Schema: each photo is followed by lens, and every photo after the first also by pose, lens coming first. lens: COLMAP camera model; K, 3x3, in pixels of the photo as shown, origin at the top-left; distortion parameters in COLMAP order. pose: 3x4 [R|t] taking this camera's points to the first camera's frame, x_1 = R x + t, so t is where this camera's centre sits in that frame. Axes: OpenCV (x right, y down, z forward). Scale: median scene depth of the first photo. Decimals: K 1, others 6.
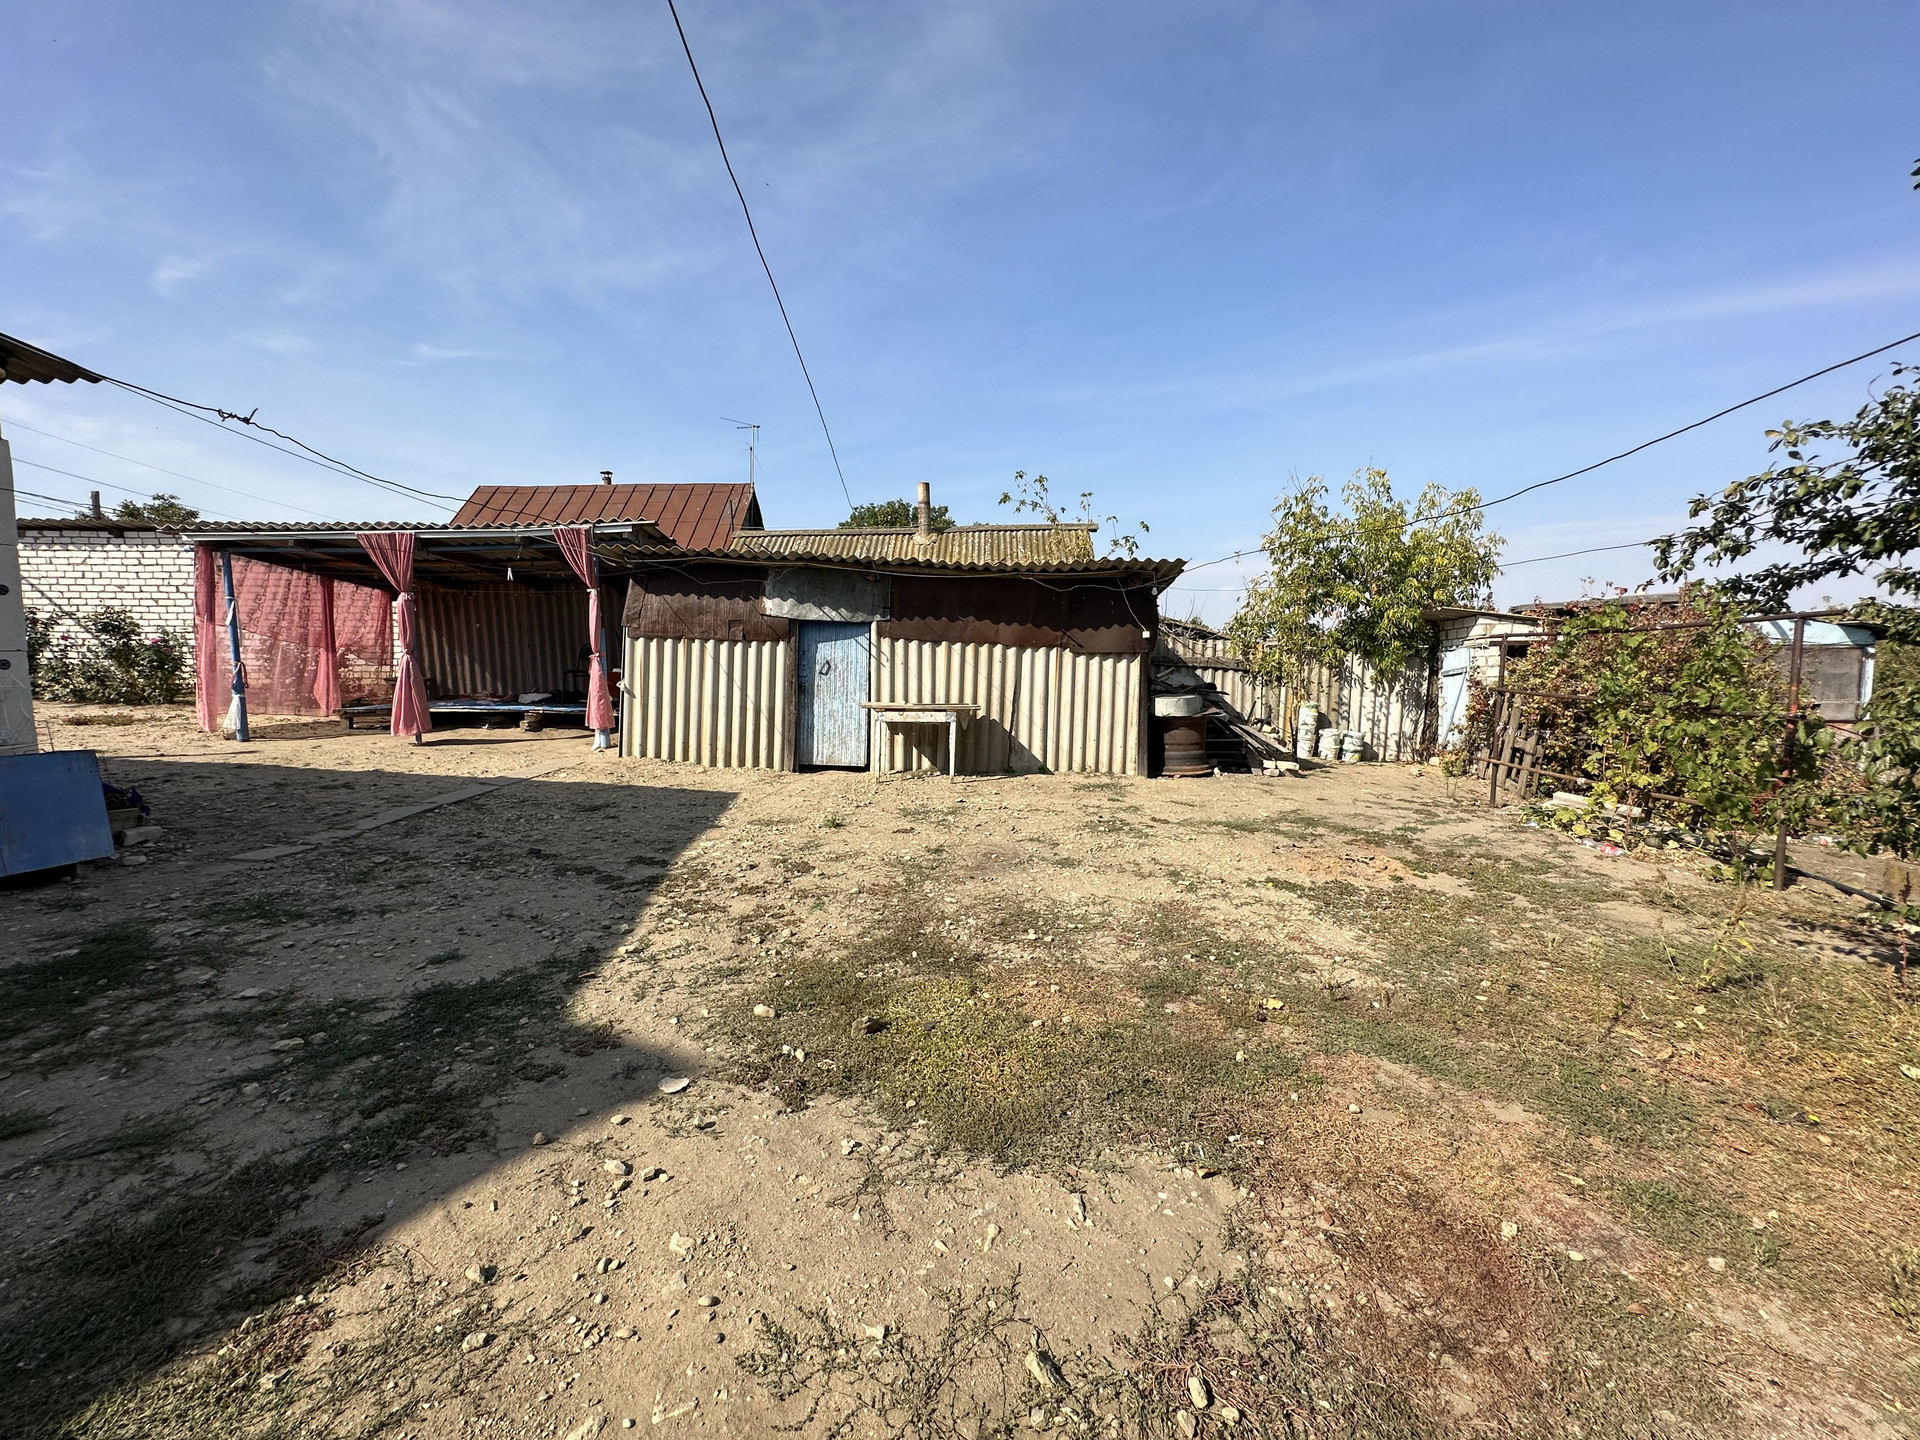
lens RADIAL K [[768.0, 0, 959.5], [0, 768.0, 717.8], [0, 0, 1]] dist [-0.002549, 0.000259]
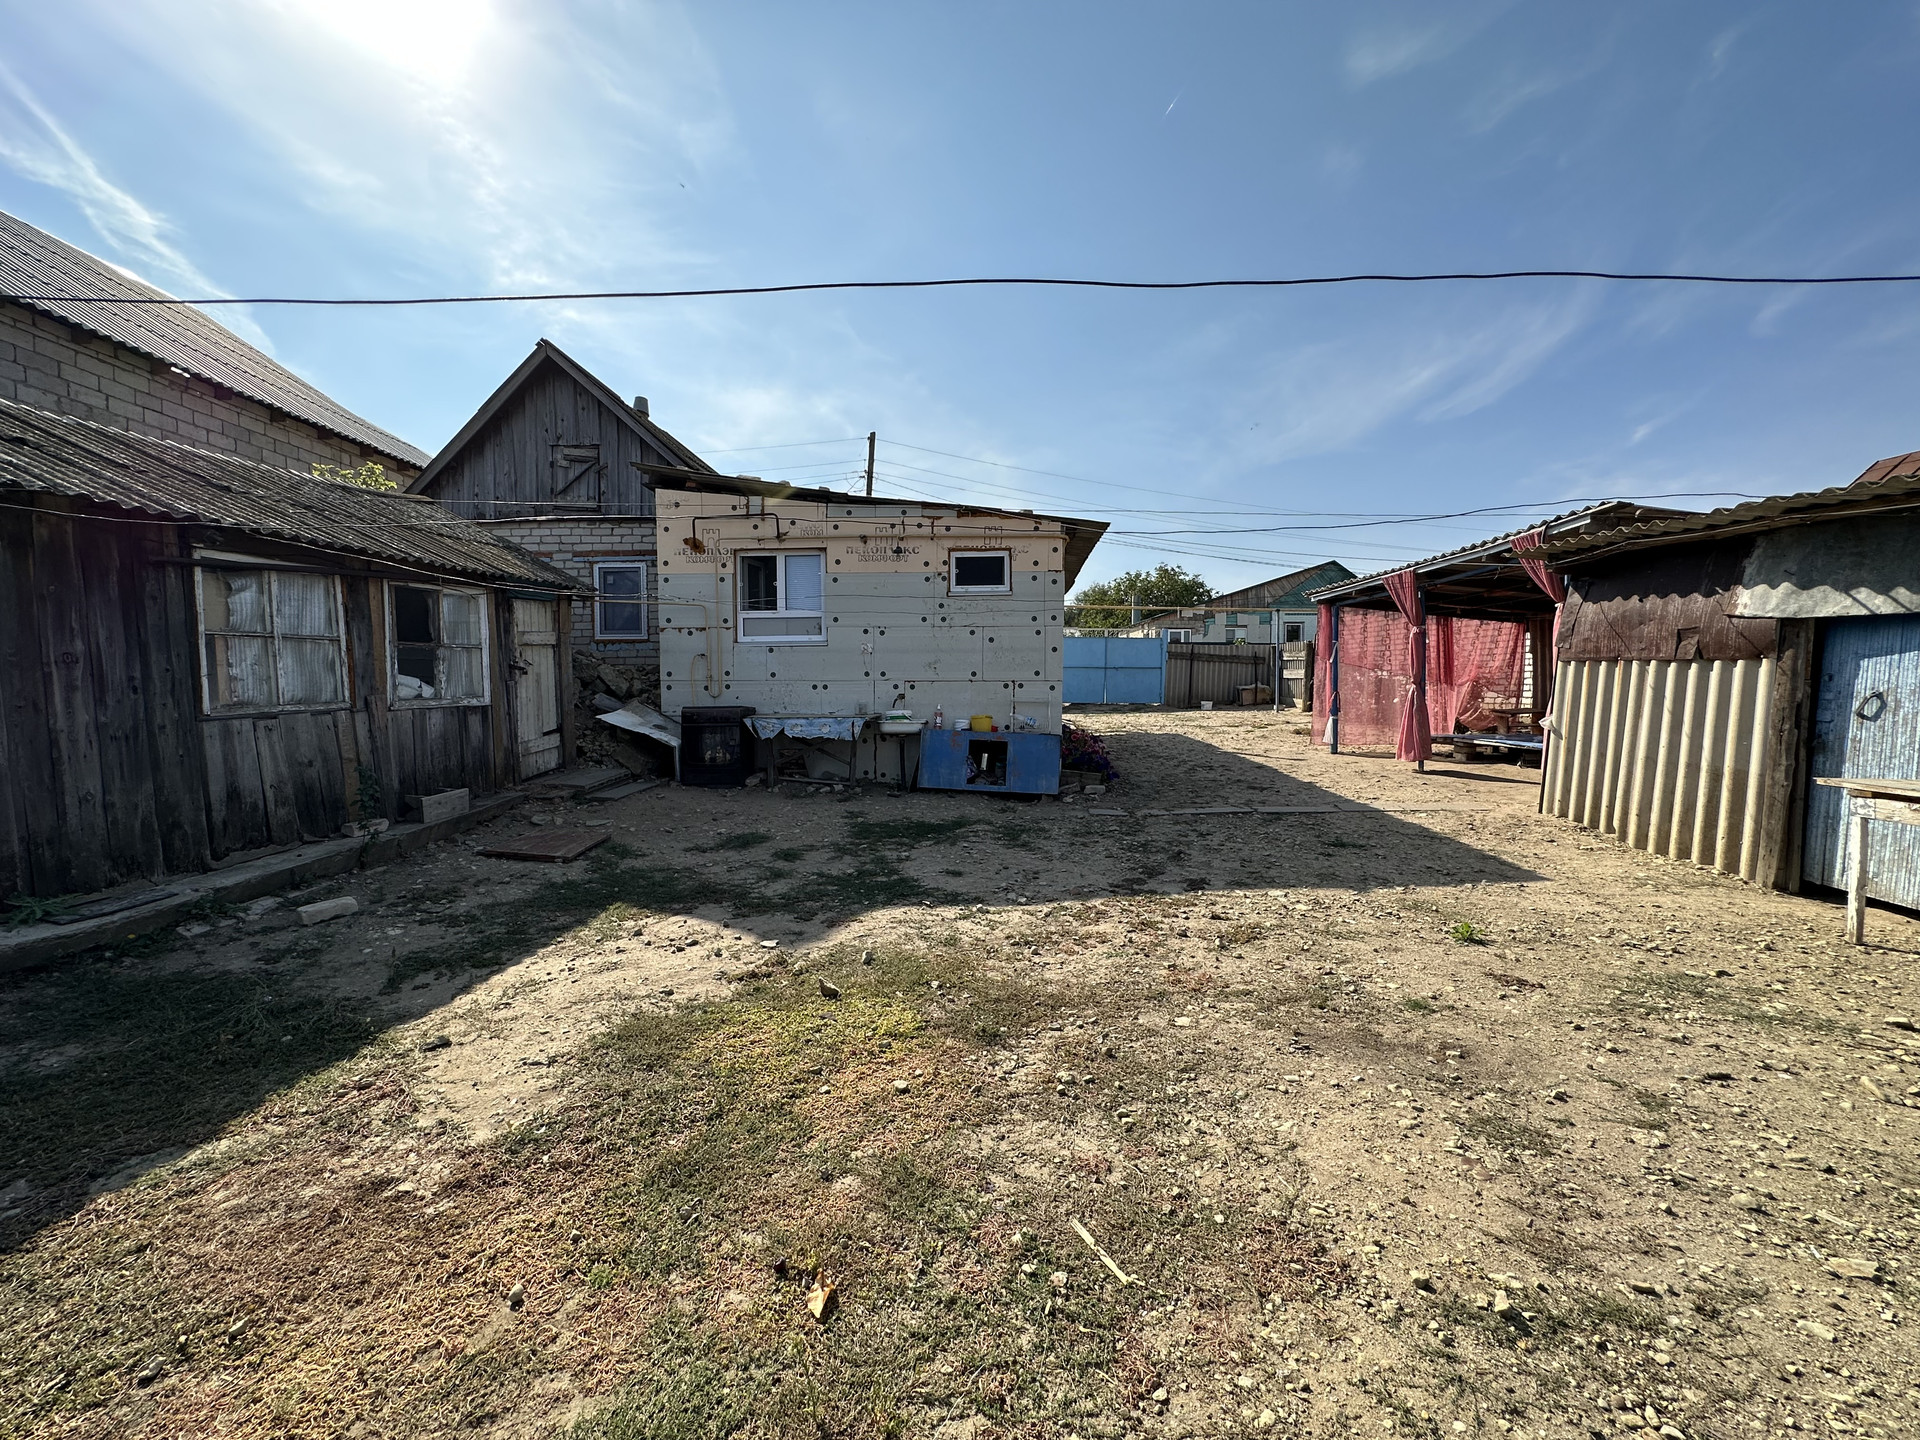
lens RADIAL K [[768.0, 0, 959.5], [0, 768.0, 717.8], [0, 0, 1]] dist [-0.002549, 0.000259]
pose [[-0.017942, 0.037103, -0.999150, 0.743304], [-0.086483, 0.995508, 0.038521, -0.052231], [0.996092, 0.087101, -0.014652, 0.851135]]
